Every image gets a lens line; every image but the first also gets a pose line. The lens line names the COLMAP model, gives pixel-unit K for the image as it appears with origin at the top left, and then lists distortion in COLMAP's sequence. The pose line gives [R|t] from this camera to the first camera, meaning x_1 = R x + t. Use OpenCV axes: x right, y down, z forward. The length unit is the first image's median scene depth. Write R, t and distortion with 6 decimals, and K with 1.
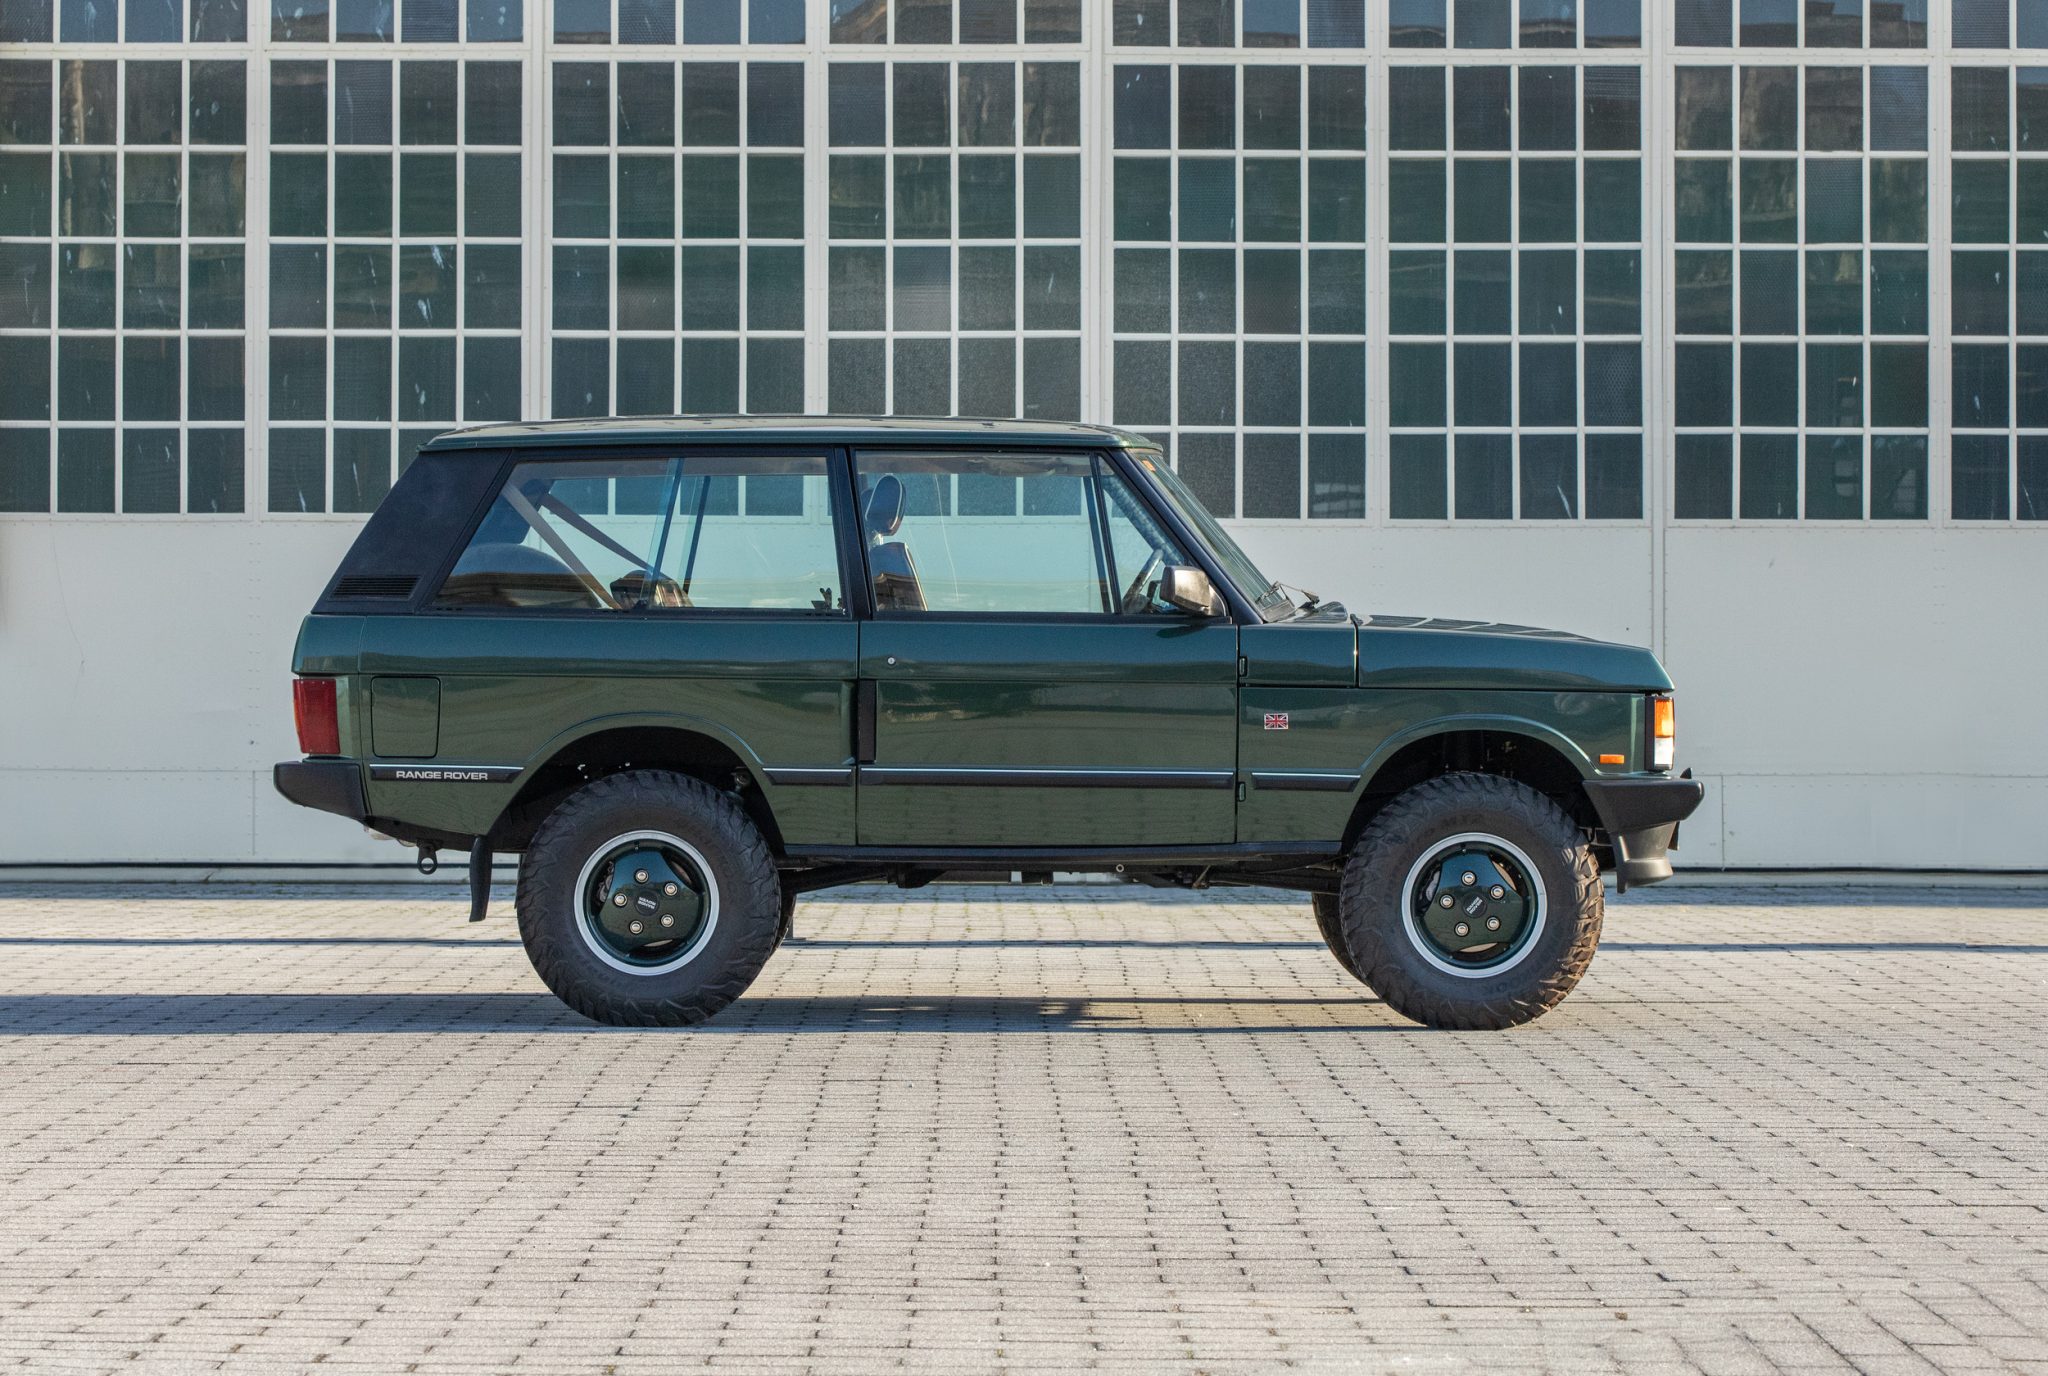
lens RADIAL K [[7322.4, 0, 914.5], [0, 7322.4, 689.3], [0, 0, 1]] dist [0.009475, 0.469978]
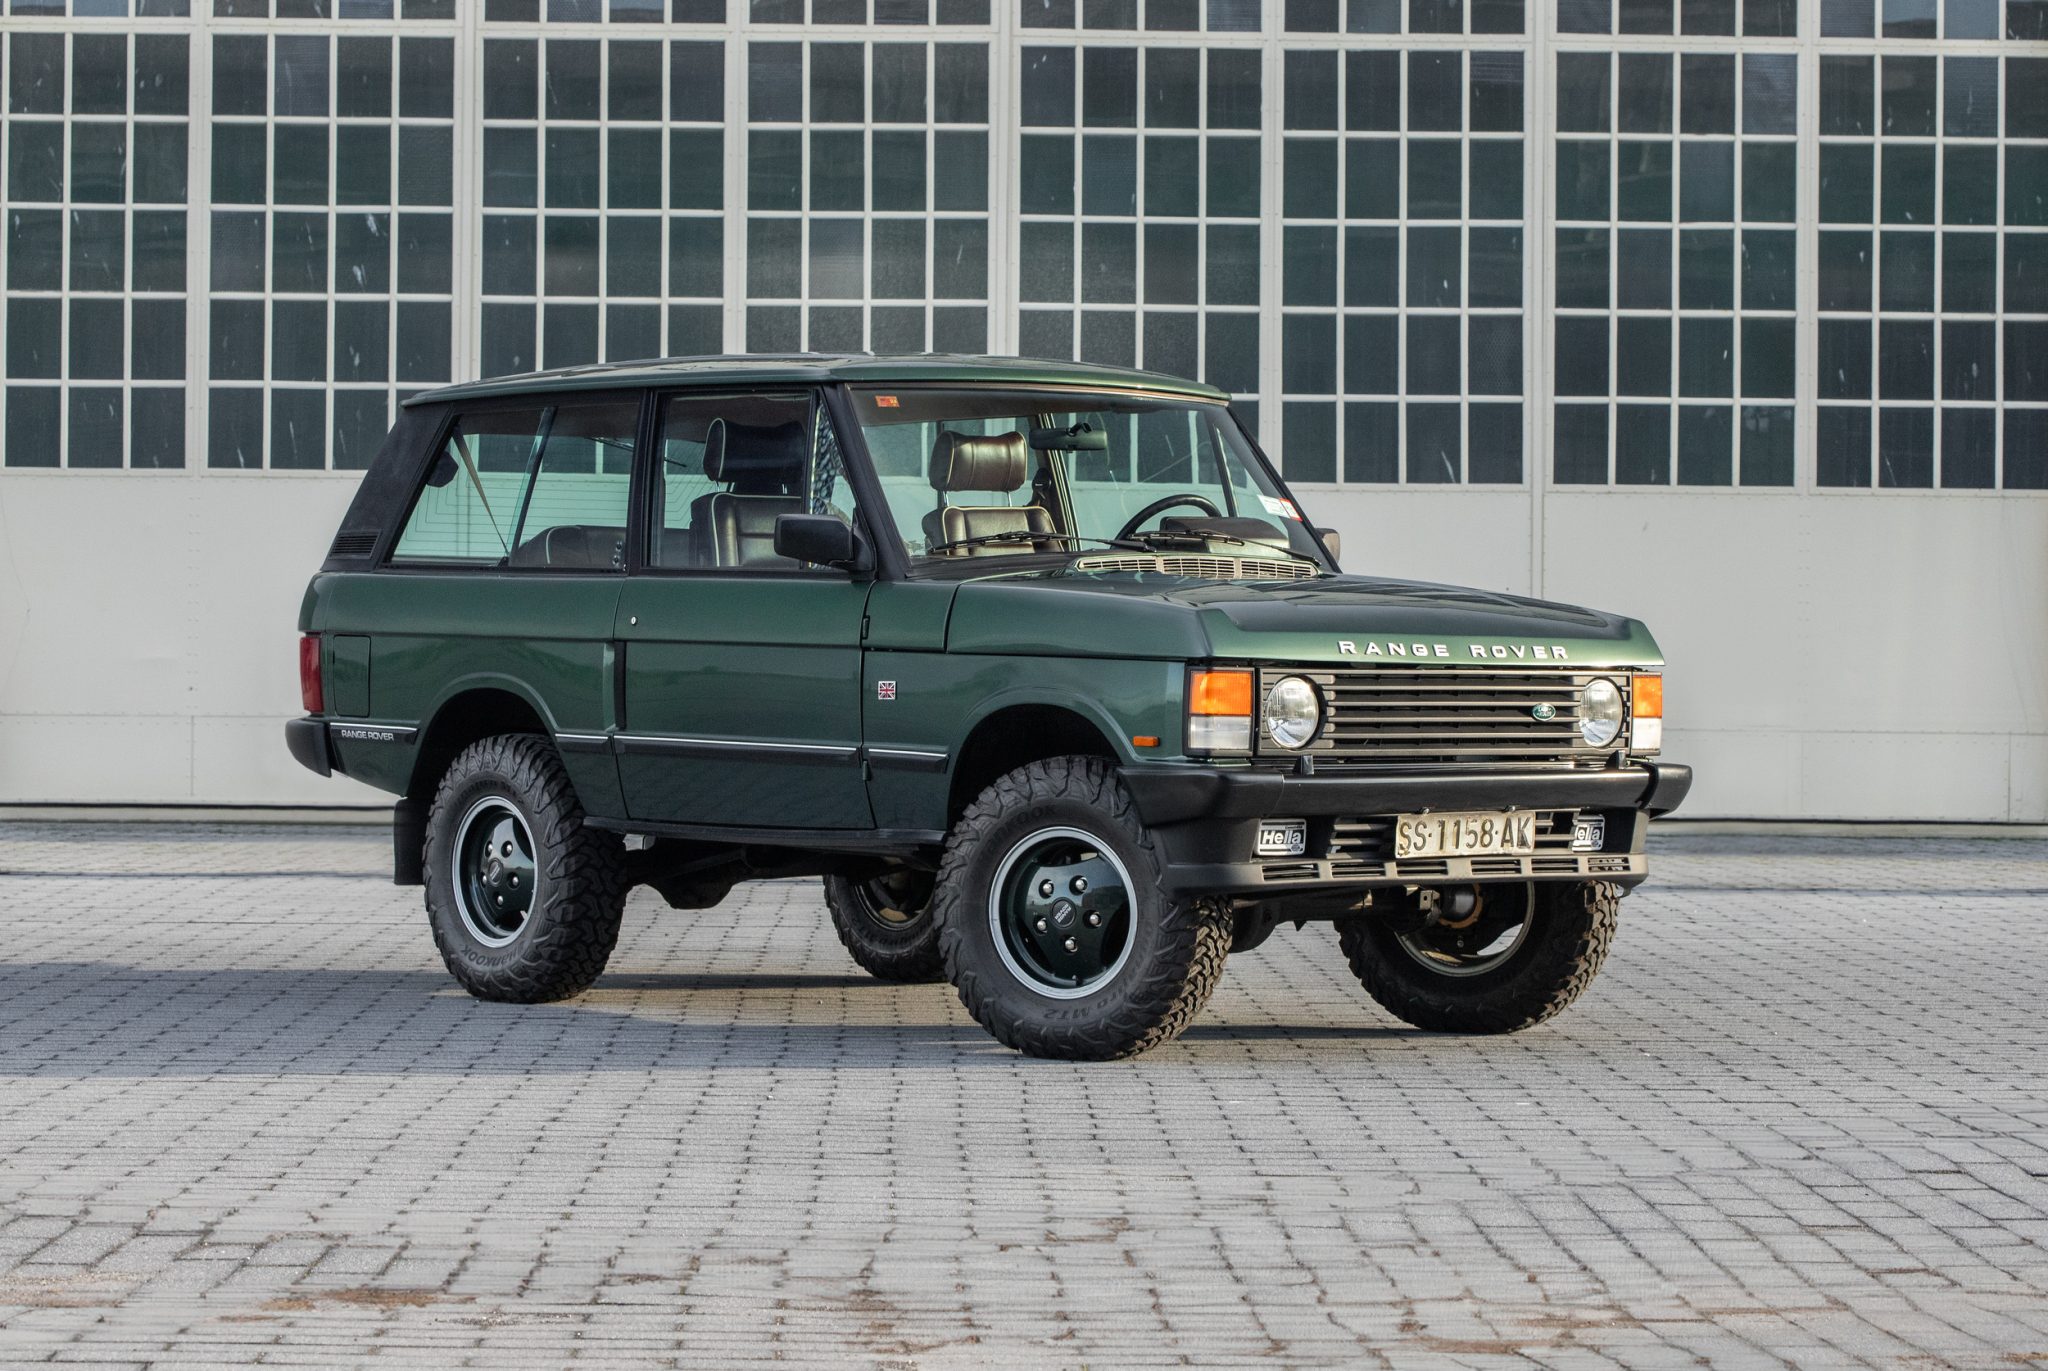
lens RADIAL K [[7914.0, 0, 1024.0], [0, 7914.0, 685.5], [0, 0, 1]] dist [-0.030482, 2.263602]
pose [[0.999677, 0.006457, 0.024567, 0.000446], [-0.006620, 0.999957, 0.006546, -0.001377], [-0.024524, -0.006706, 0.999677, -0.130576]]
